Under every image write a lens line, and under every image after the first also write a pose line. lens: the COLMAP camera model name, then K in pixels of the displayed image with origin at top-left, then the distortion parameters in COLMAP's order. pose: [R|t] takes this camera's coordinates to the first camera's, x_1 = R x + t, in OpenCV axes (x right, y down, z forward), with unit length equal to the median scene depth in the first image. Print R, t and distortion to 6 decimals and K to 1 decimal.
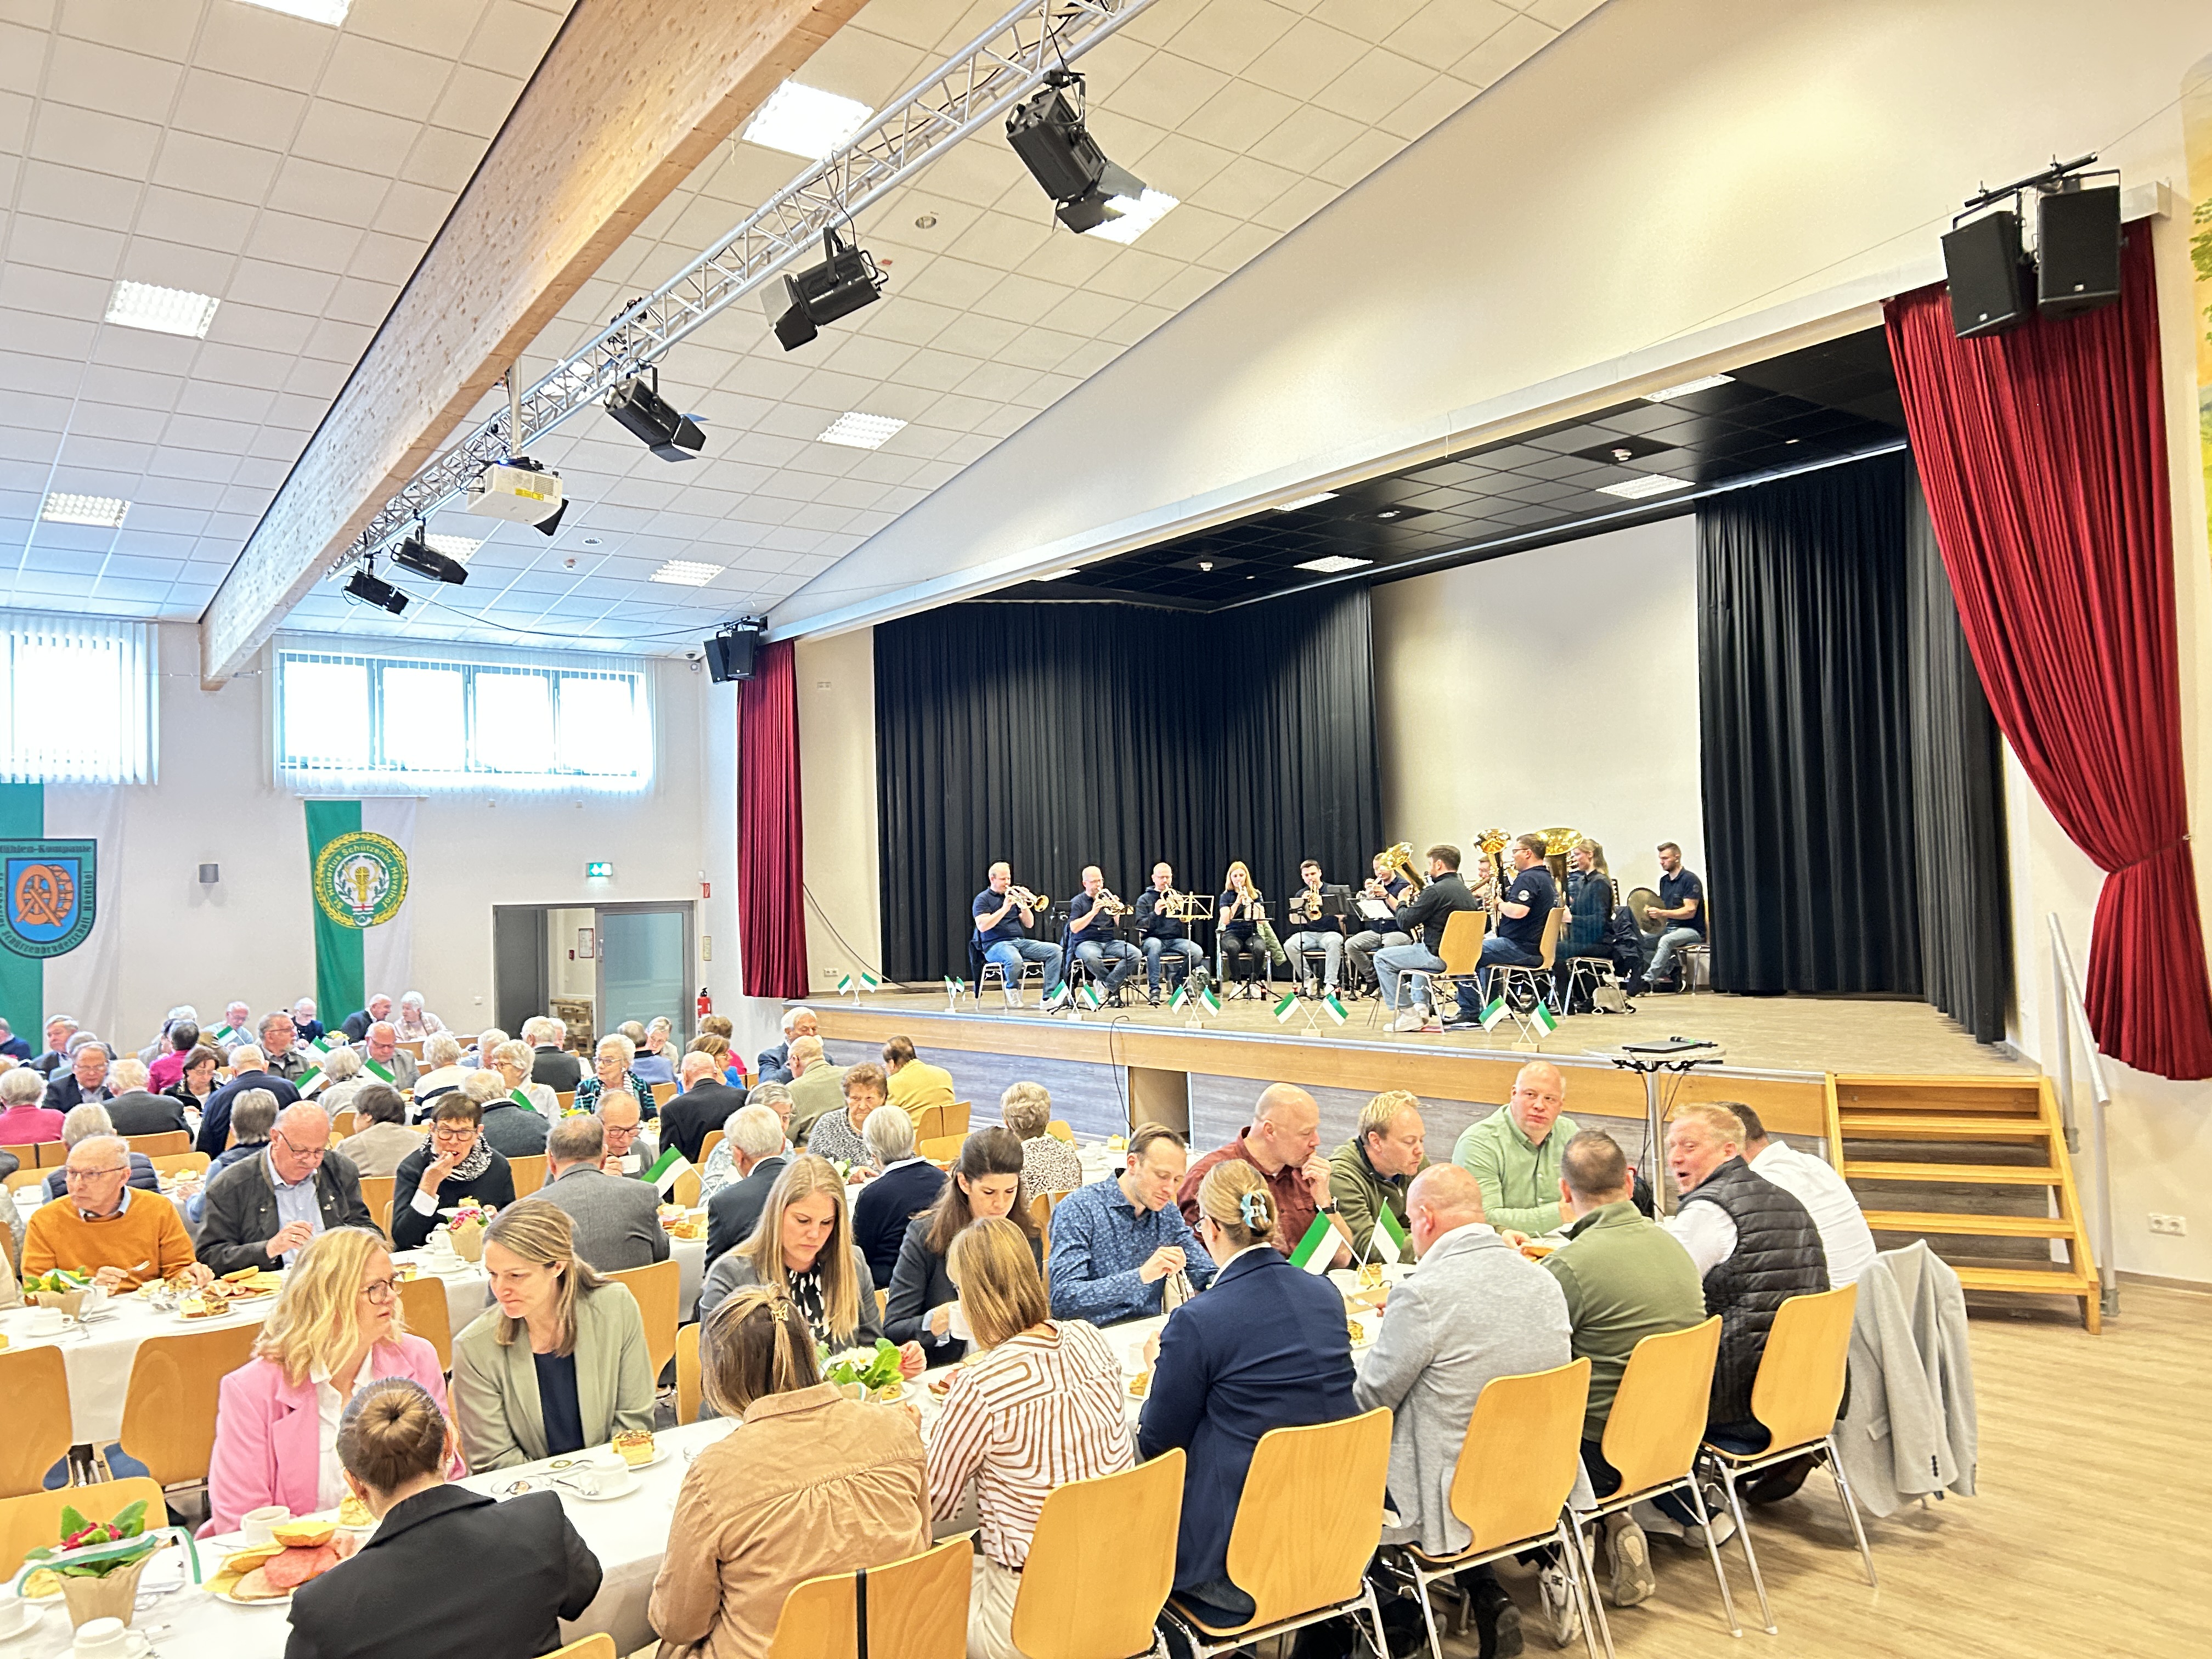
lens RADIAL K [[1712.8, 0, 1106.0], [0, 1712.8, 829.5], [0, 0, 1]] dist [-0.004070, -0.007442]
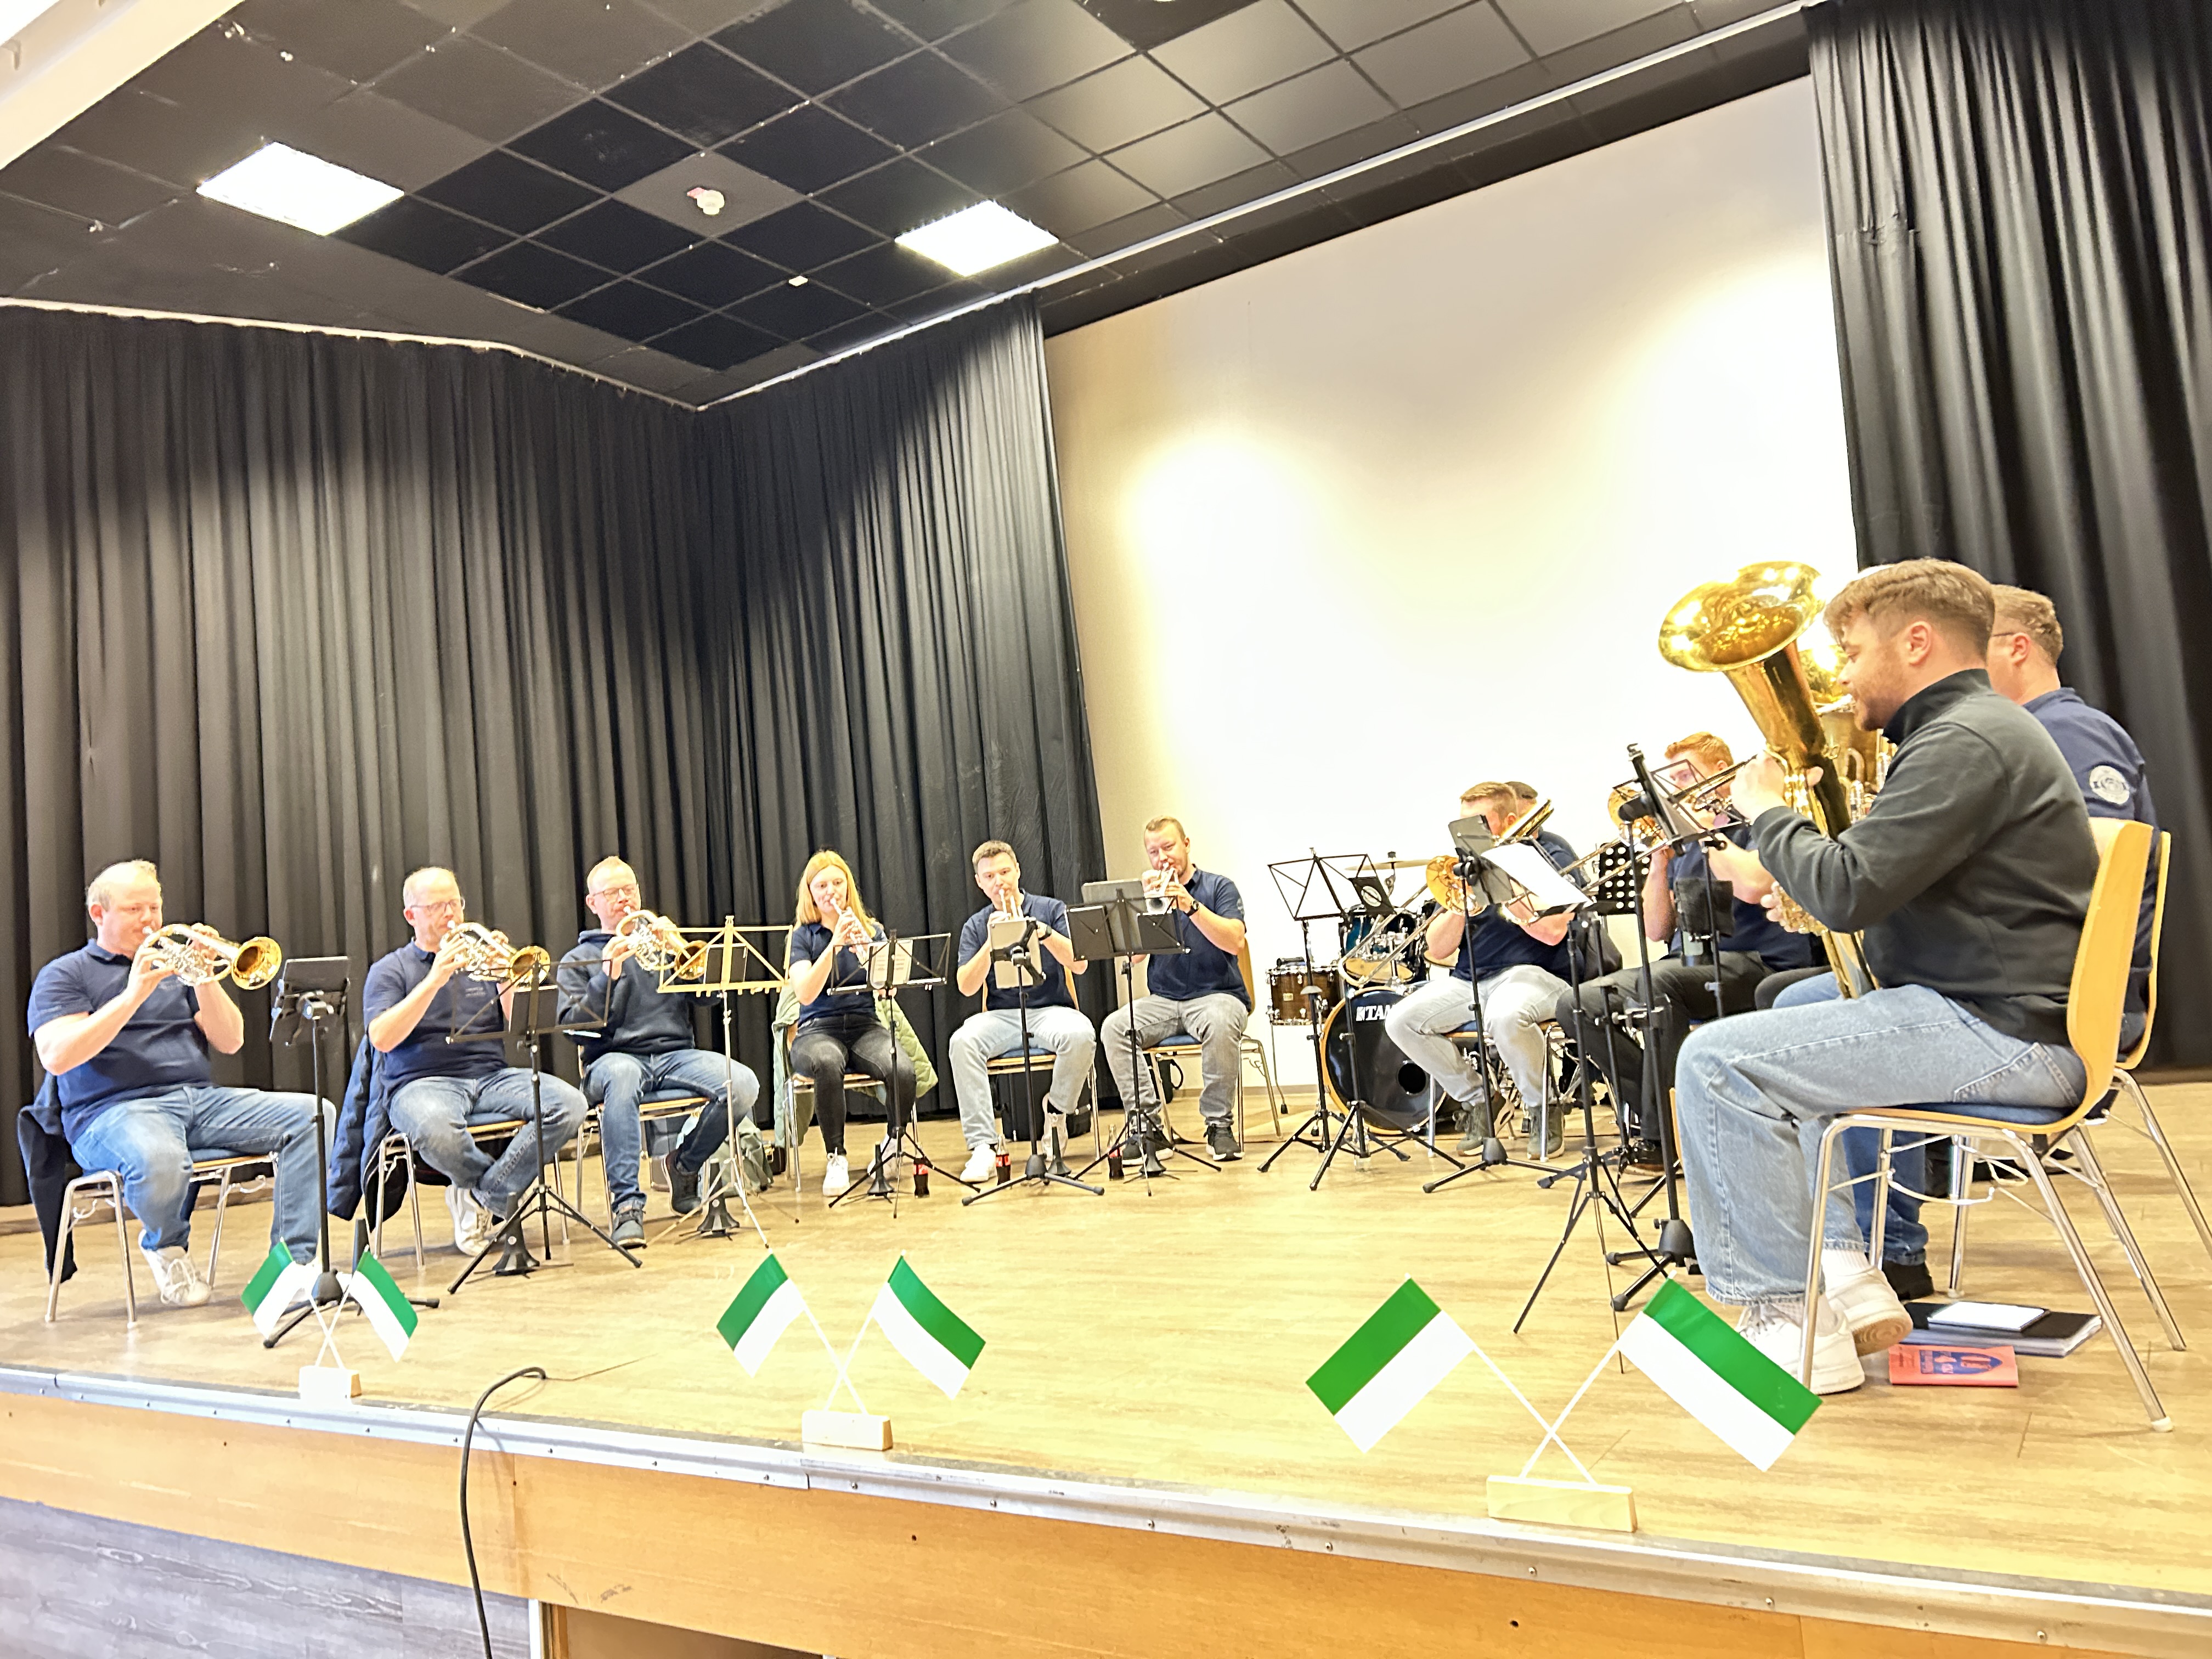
lens RADIAL K [[1661.0, 0, 1111.1], [0, 1661.0, 765.4], [0, 0, 1]] dist [0.004084, -0.002836]
pose [[0.942989, -0.020353, 0.332202, 0.010143], [0.054712, 0.994030, -0.094402, 0.041257], [-0.328297, 0.107196, 0.938472, 0.622179]]
